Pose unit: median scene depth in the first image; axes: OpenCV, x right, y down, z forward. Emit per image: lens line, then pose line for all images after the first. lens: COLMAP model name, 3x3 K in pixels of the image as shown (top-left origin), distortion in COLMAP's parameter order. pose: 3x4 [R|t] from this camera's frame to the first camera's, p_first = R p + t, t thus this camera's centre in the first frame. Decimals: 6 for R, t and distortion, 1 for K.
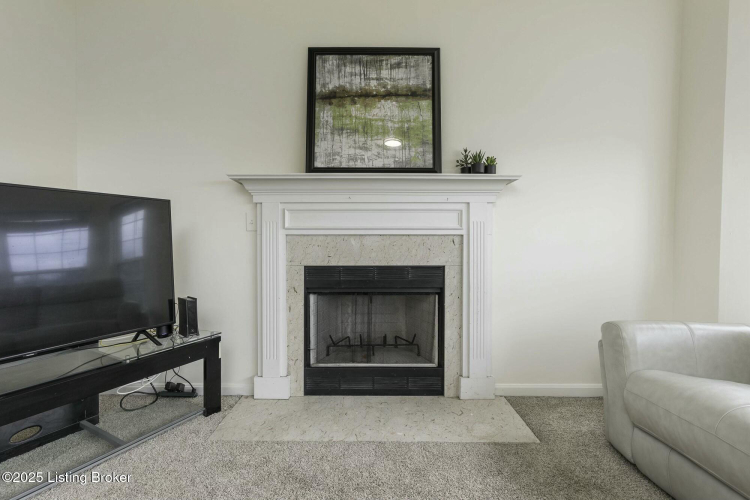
lens RADIAL K [[344.6, 0, 375.0], [0, 344.6, 243.6], [0, 0, 1]] dist [0.000975, 0.000474]
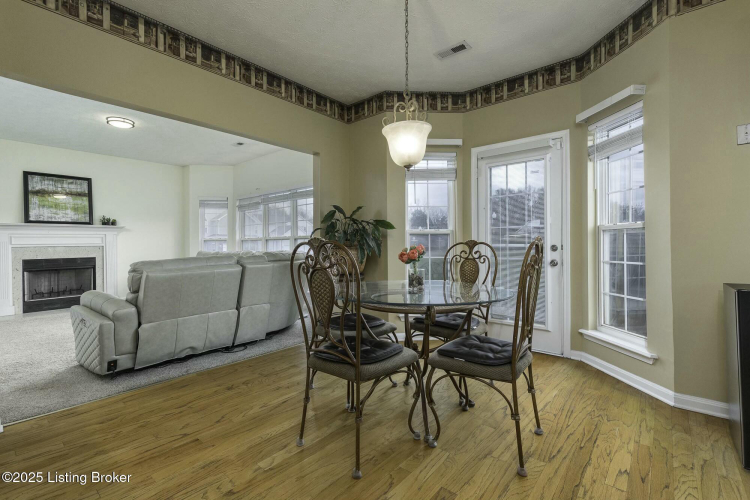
lens RADIAL K [[344.6, 0, 374.8], [0, 344.6, 246.2], [0, 0, 1]] dist [0.000975, 0.000474]
pose [[0.655476, -0.015601, 0.755055, -0.422819], [0.019517, 0.999803, 0.003716, 0.008927], [-0.754964, 0.012301, 0.655651, -2.539263]]
